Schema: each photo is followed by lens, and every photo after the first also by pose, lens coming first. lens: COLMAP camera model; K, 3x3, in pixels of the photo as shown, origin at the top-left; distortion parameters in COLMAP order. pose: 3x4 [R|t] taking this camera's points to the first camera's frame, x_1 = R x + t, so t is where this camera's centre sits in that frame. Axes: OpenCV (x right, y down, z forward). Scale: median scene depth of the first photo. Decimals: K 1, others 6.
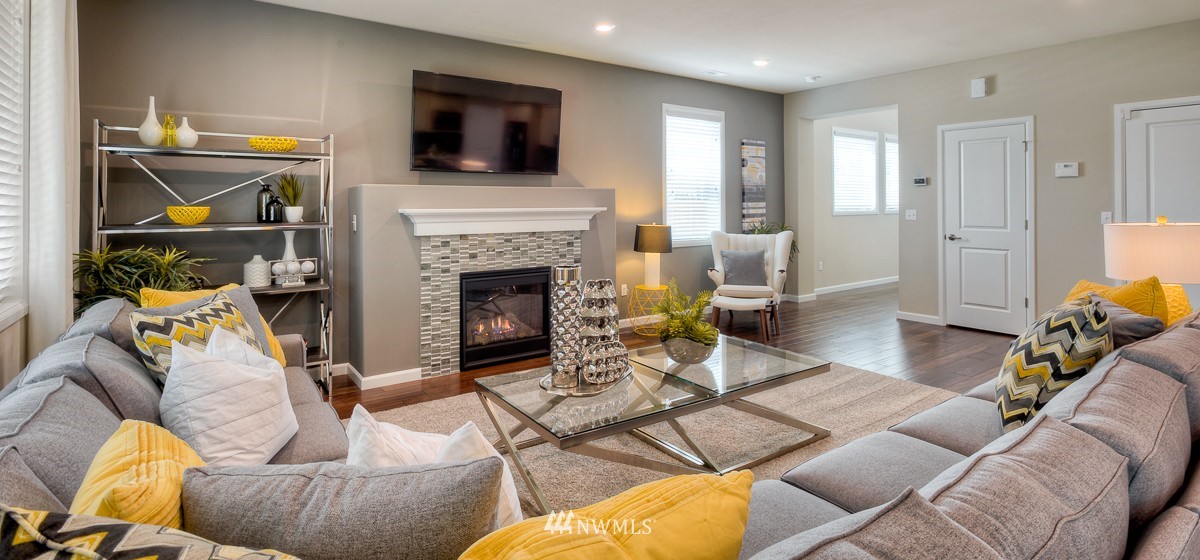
lens RADIAL K [[562.2, 0, 606.0], [0, 562.2, 202.1], [0, 0, 1]] dist [-0.001529, -0.000093]
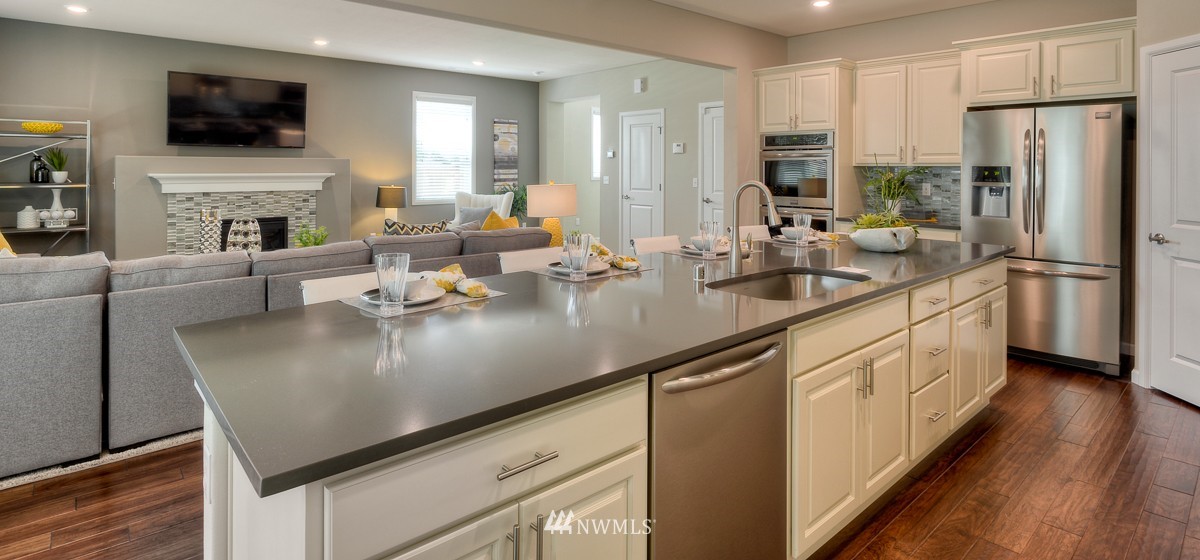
lens RADIAL K [[594.6, 0, 604.5], [0, 594.6, 171.3], [0, 0, 1]] dist [0.003004, 0.001076]
pose [[0.995670, 0.006276, 0.092742, 0.523698], [-0.007049, 0.999943, 0.008005, -0.010933], [-0.092686, -0.008624, 0.995658, -0.482228]]
